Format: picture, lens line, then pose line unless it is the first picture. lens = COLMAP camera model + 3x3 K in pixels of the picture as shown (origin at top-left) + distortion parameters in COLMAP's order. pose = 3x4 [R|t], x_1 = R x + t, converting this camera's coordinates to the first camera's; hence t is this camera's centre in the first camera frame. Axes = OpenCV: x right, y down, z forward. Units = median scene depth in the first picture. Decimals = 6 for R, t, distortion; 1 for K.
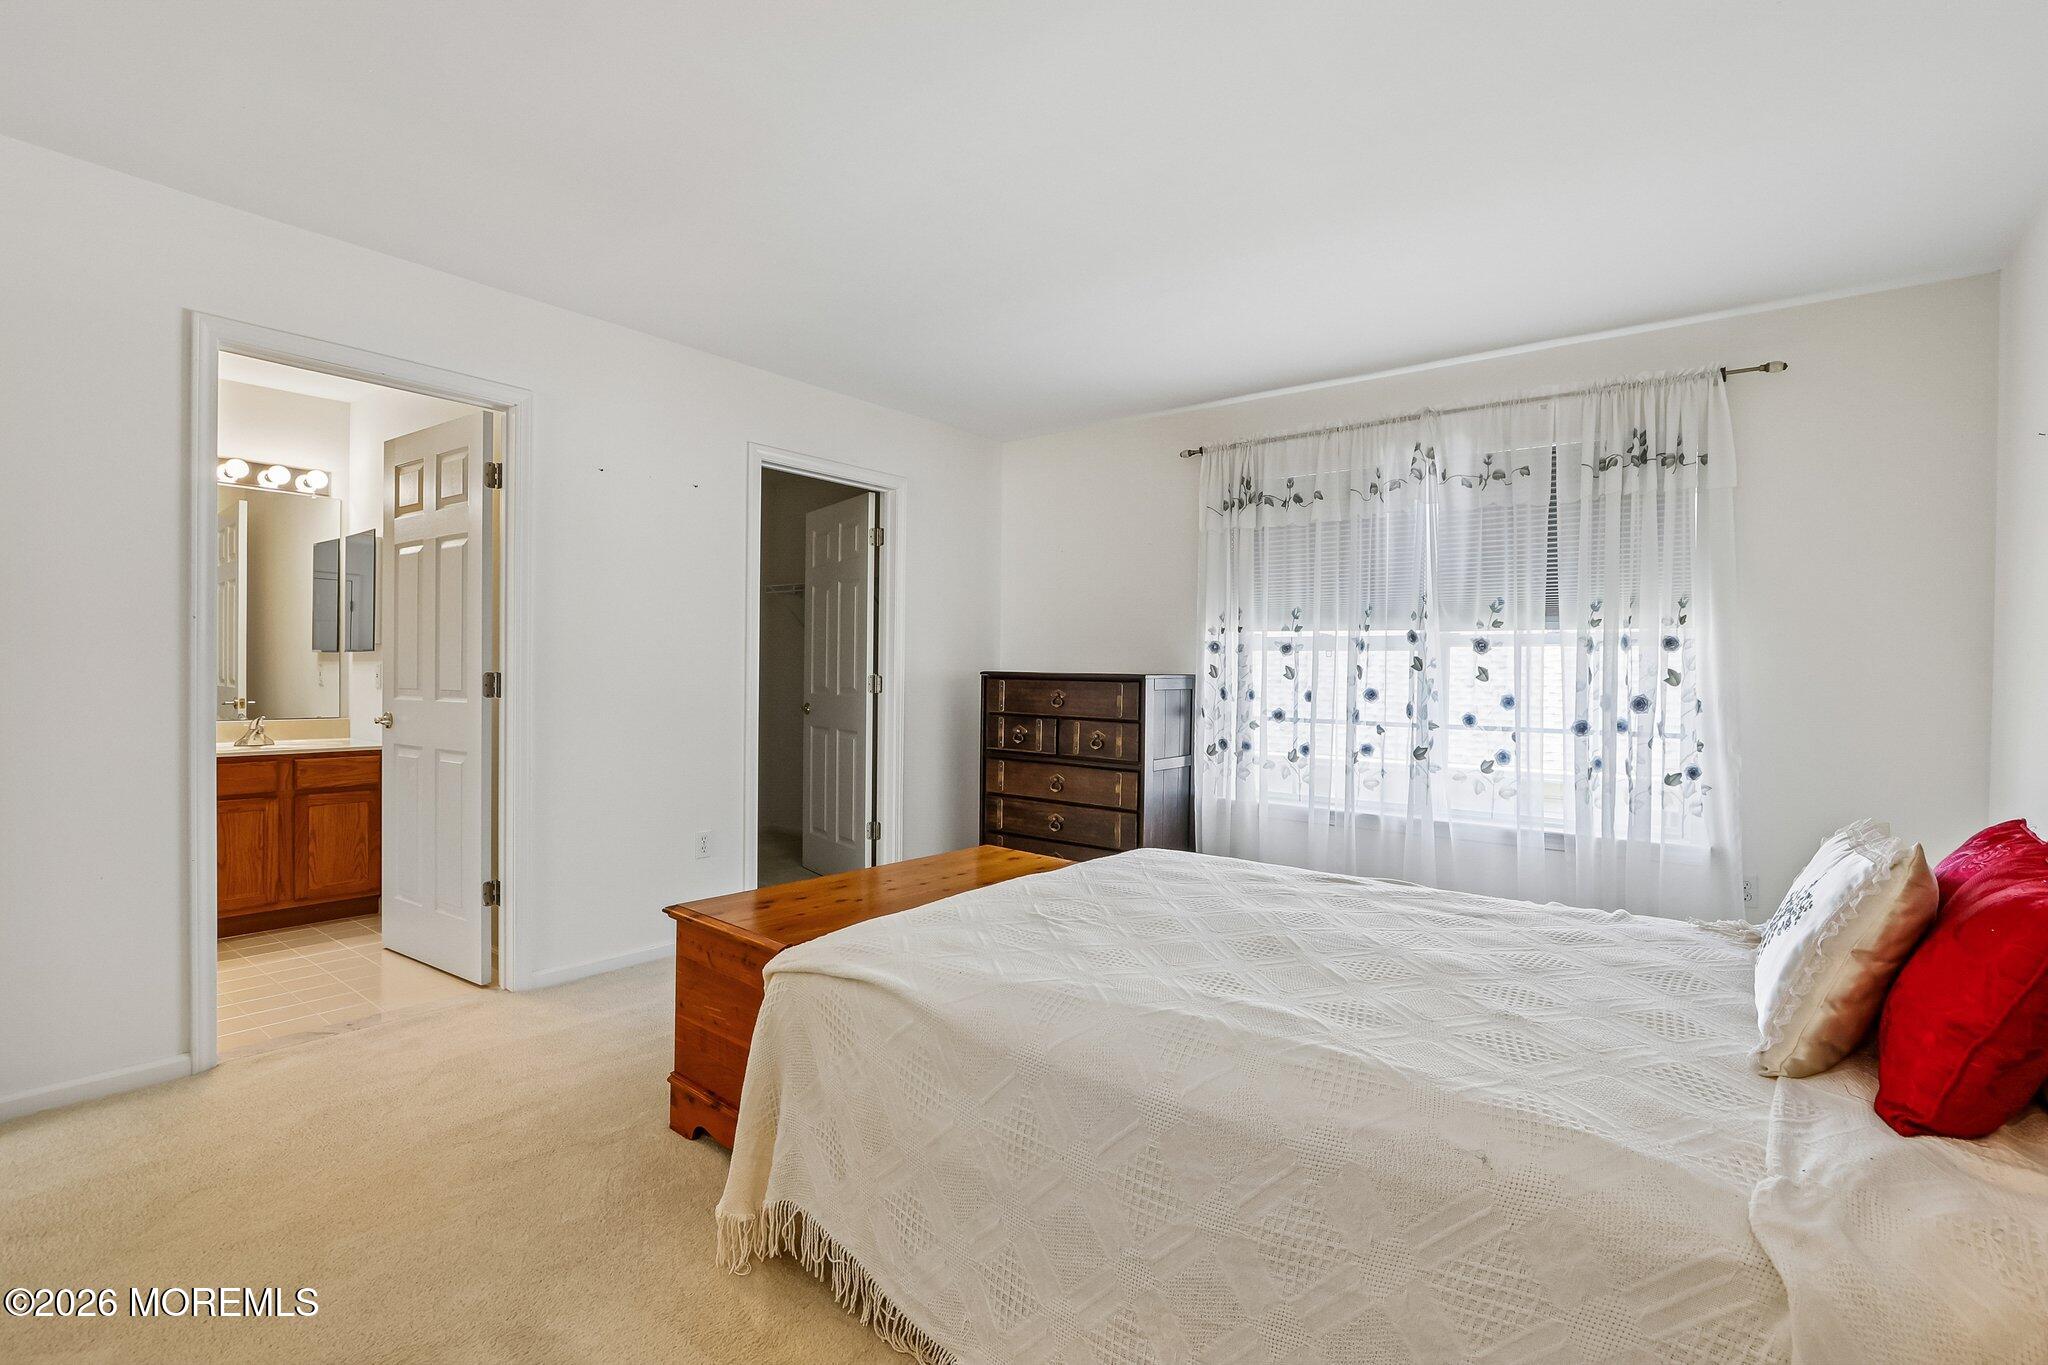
lens RADIAL K [[949.1, 0, 1017.7], [0, 949.1, 679.9], [0, 0, 1]] dist [-0.019979, 0.003851]
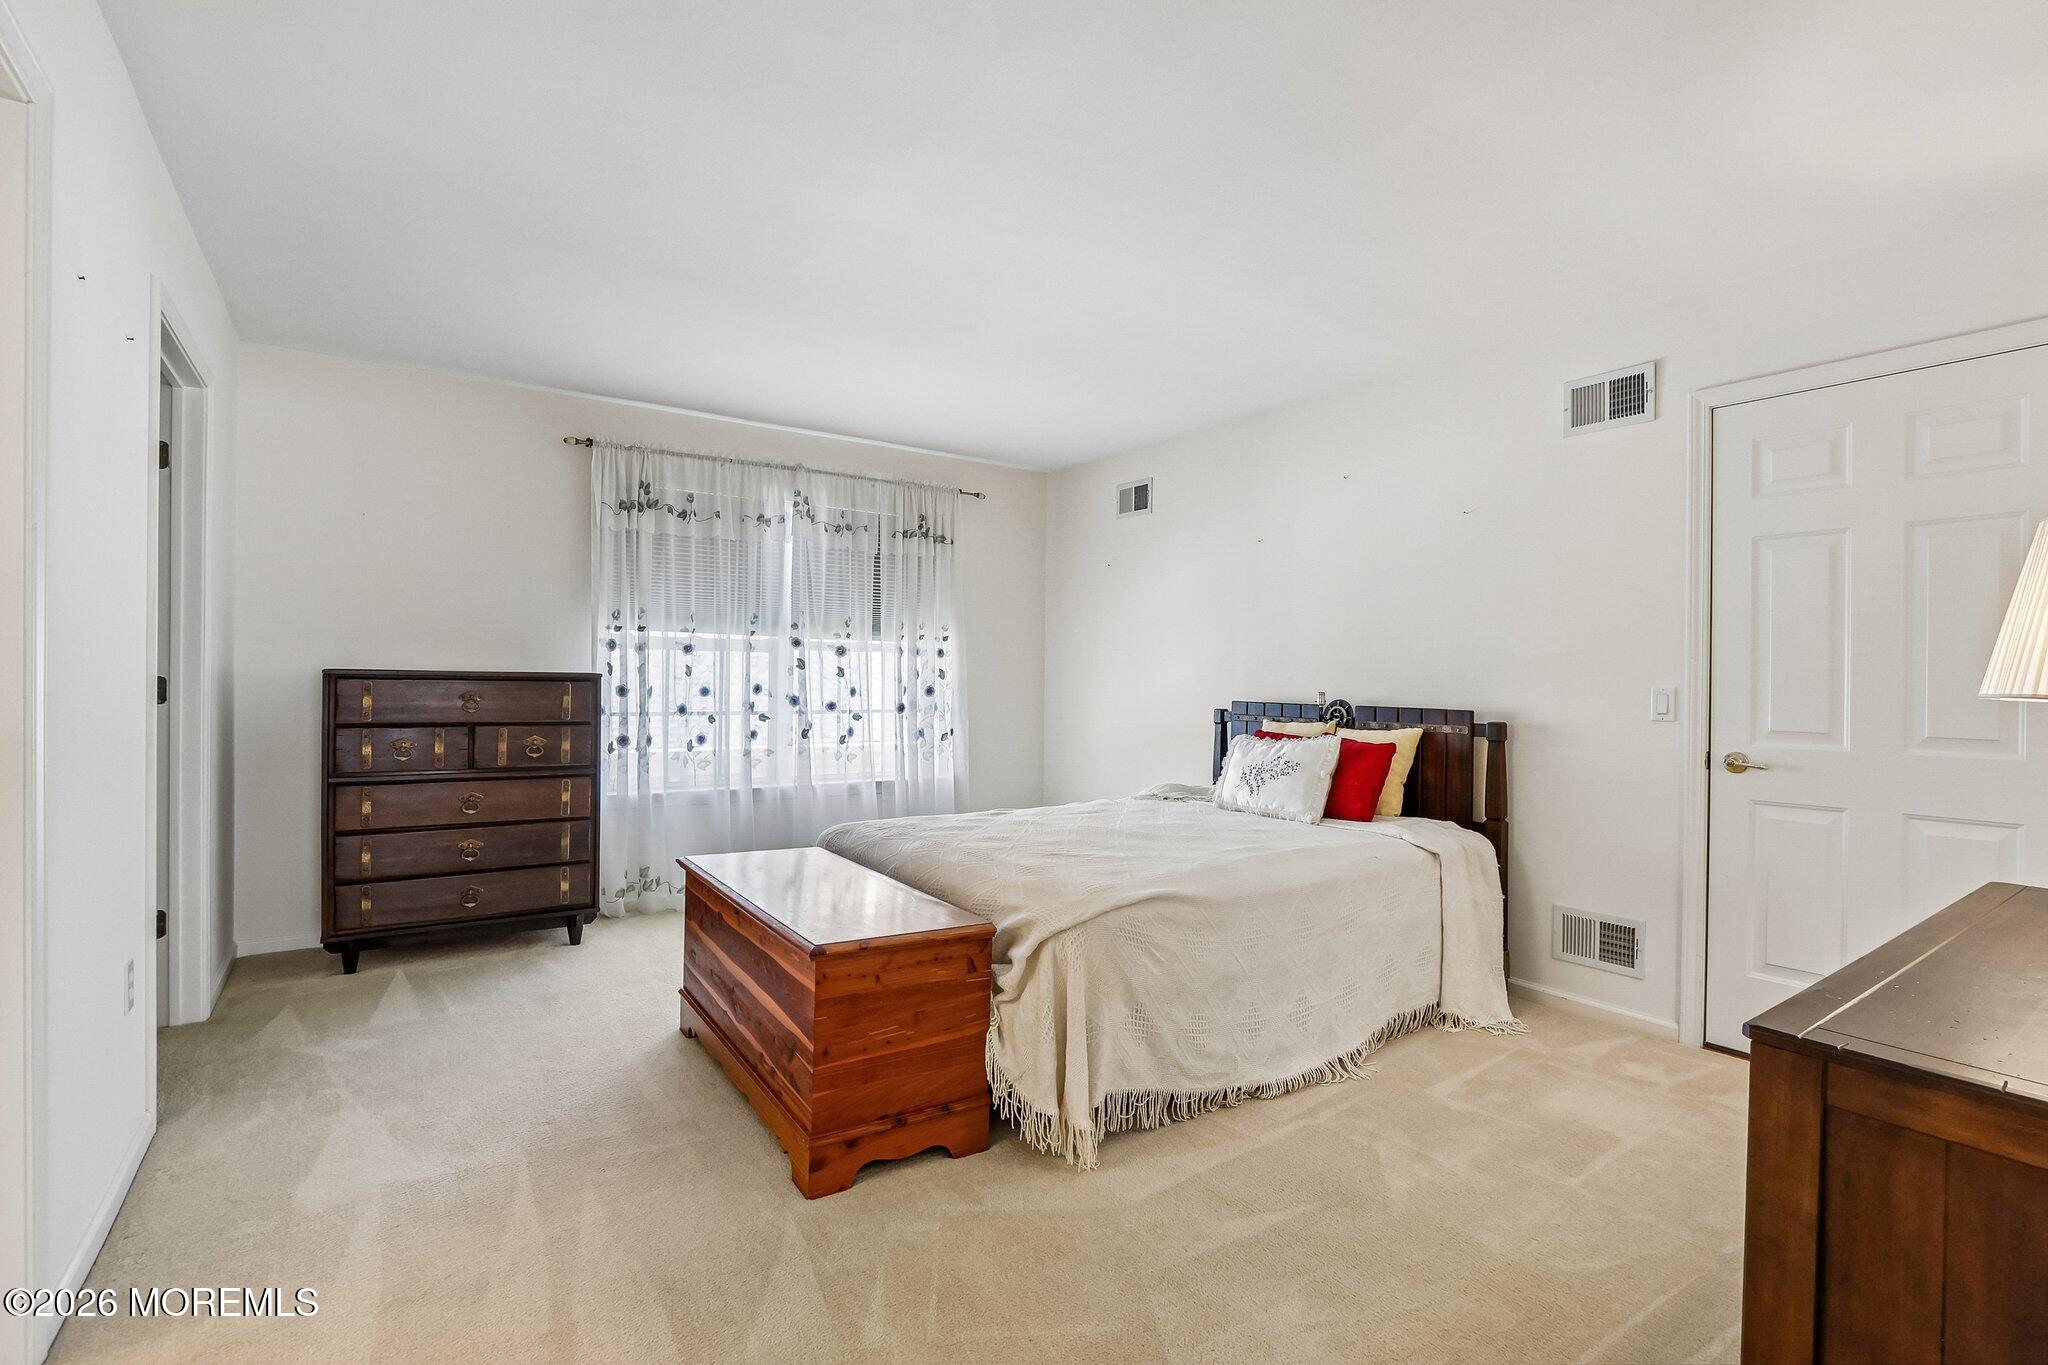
lens RADIAL K [[949.1, 0, 1005.7], [0, 949.1, 678.6], [0, 0, 1]] dist [-0.019979, 0.003851]
pose [[0.296928, -0.012313, 0.954821, -0.728005], [-0.000793, 0.999913, 0.013142, -0.014358], [-0.954900, -0.004659, 0.296892, 0.360474]]
